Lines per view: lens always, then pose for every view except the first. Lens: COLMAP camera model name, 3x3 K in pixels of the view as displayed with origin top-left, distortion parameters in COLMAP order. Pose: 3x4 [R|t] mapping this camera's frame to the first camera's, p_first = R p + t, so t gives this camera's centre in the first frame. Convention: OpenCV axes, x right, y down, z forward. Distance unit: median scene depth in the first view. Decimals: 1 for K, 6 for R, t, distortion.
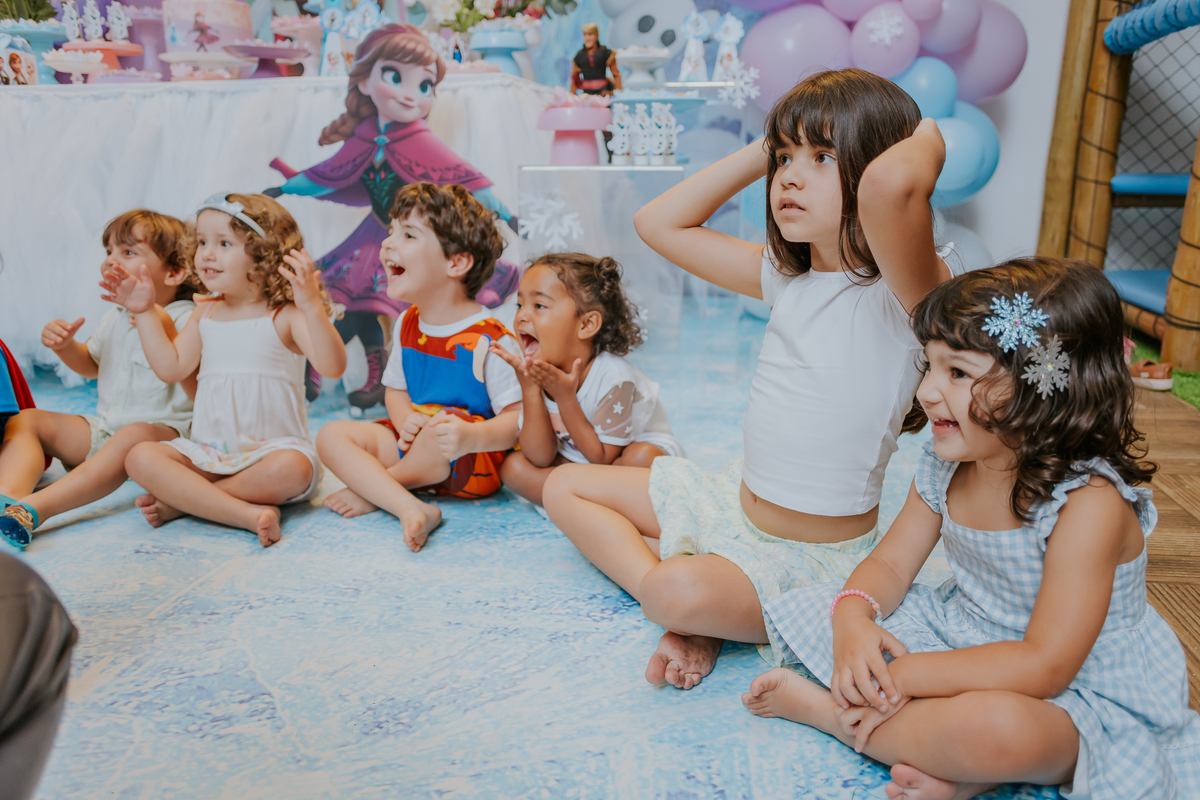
lens RADIAL K [[960.1, 0, 606.4], [0, 960.1, 400.5], [0, 0, 1]] dist [-0.043317, 0.048343]
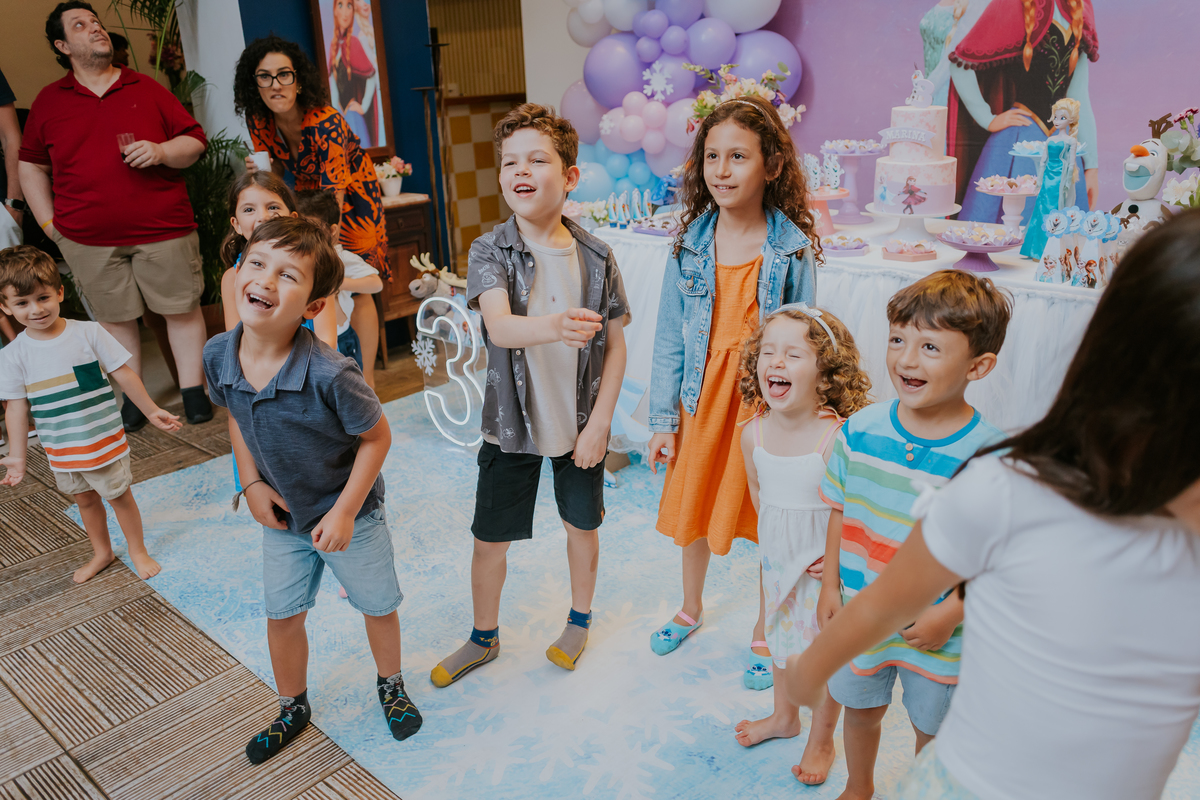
lens RADIAL K [[949.7, 0, 605.9], [0, 949.7, 402.0], [0, 0, 1]] dist [-0.038907, 0.041454]
pose [[0.836330, 0.162551, -0.523573, -0.148515], [-0.103173, 0.984635, 0.140891, -0.340180], [0.538430, -0.063813, 0.840251, -0.111981]]
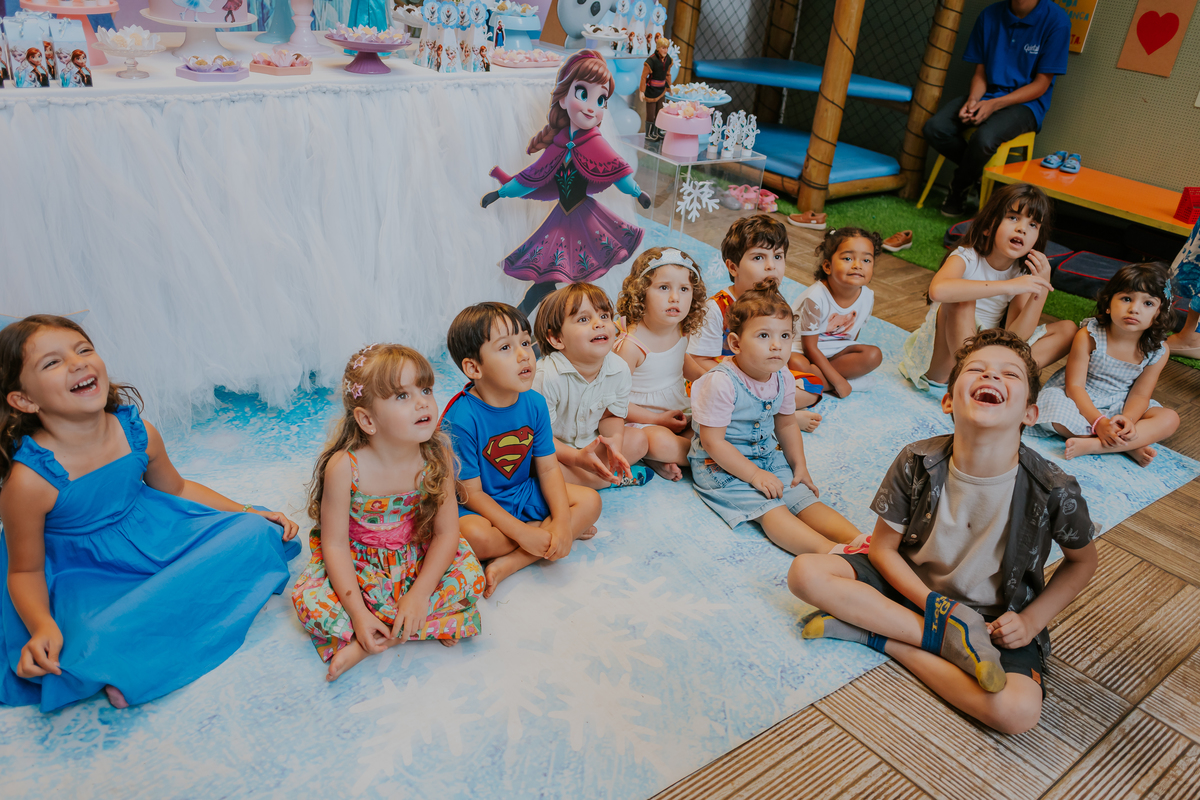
lens RADIAL K [[980.7, 0, 591.0], [0, 980.7, 412.0], [0, 0, 1]] dist [-0.042204, 0.048879]
pose [[0.671209, -0.289647, 0.682337, -1.177427], [0.095155, 0.946551, 0.308200, -0.332960], [-0.735136, -0.141939, 0.662894, 0.097146]]
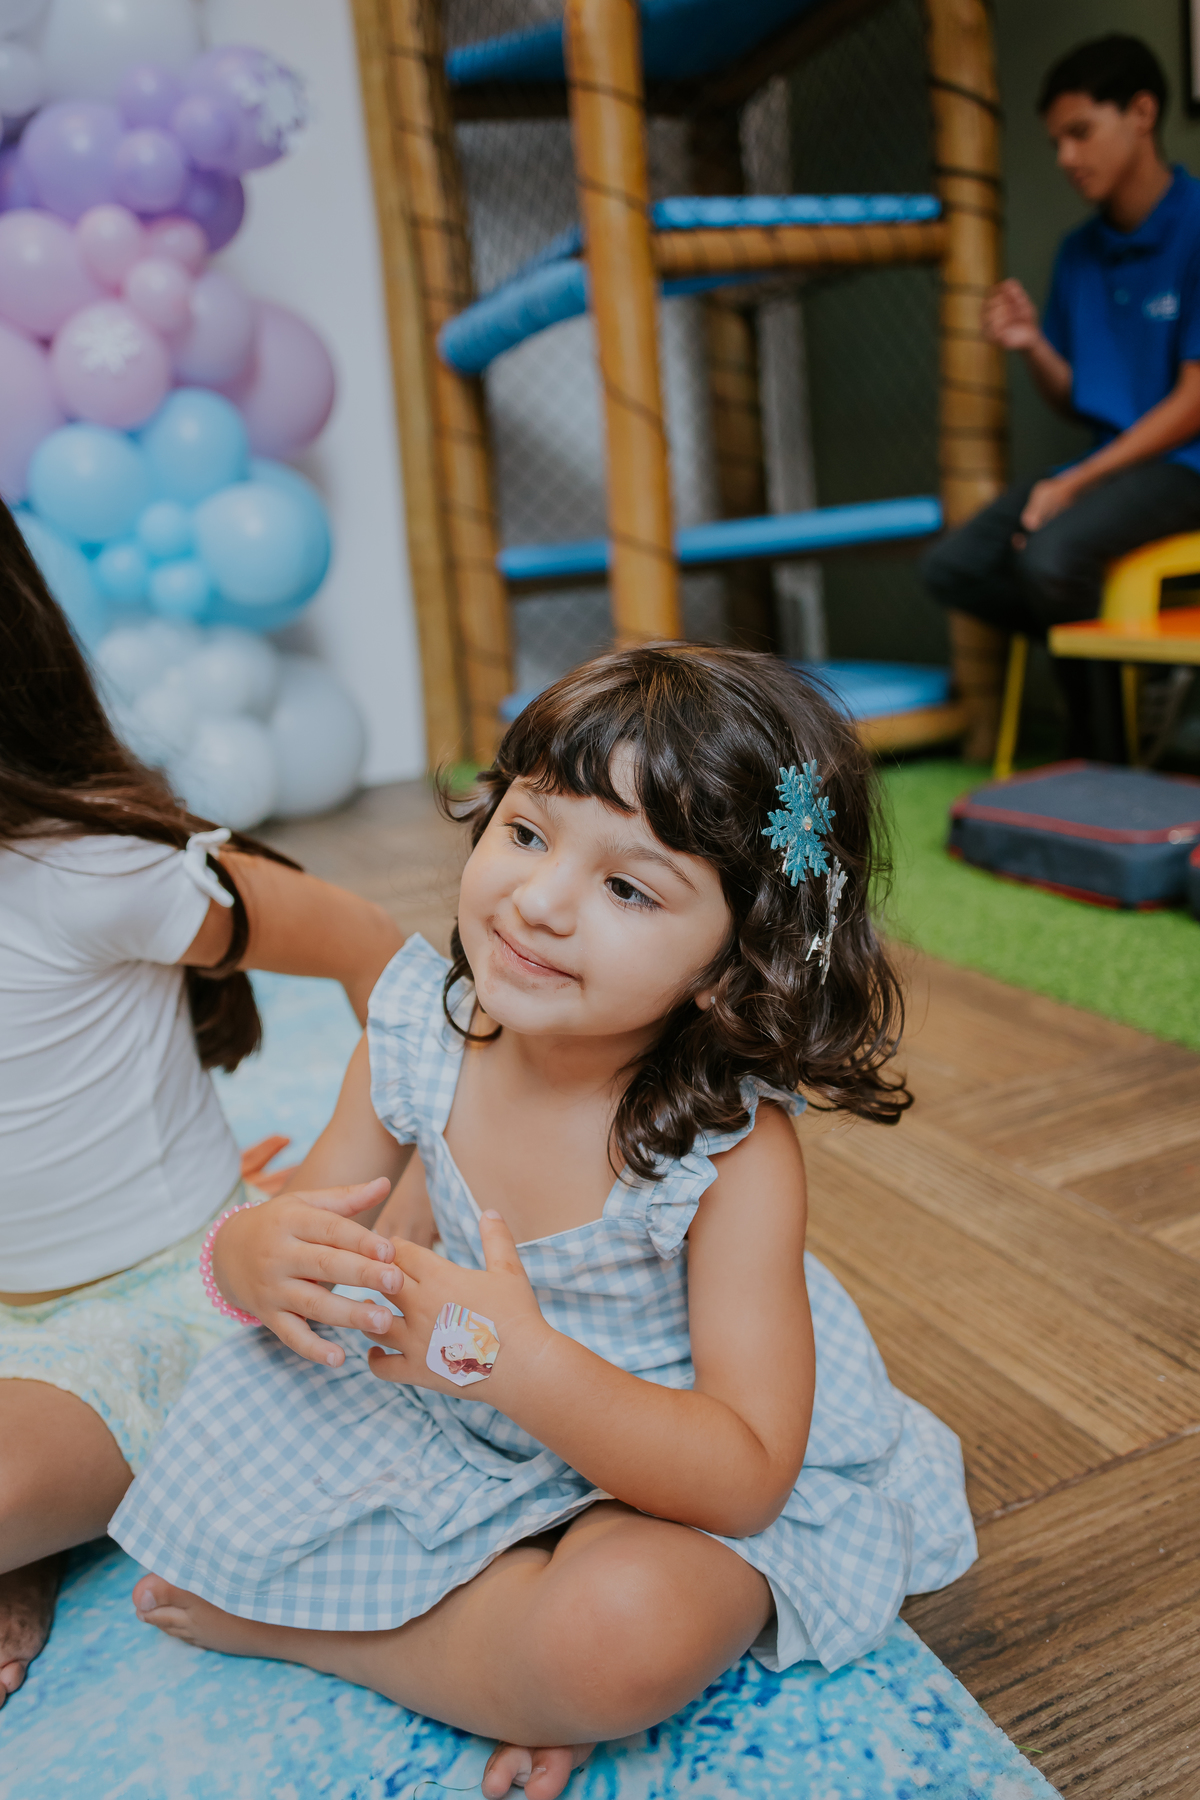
lens RADIAL K [[1532.8, 0, 605.9], [0, 1532.8, 865.0], [0, 0, 1]] dist [-0.038511, 0.039109]
pose [[0.841099, -0.193550, 0.505065, 0.021239], [0.225723, 0.974188, -0.002578, -0.008414], [-0.491530, 0.116173, 0.863077, 0.107916]]
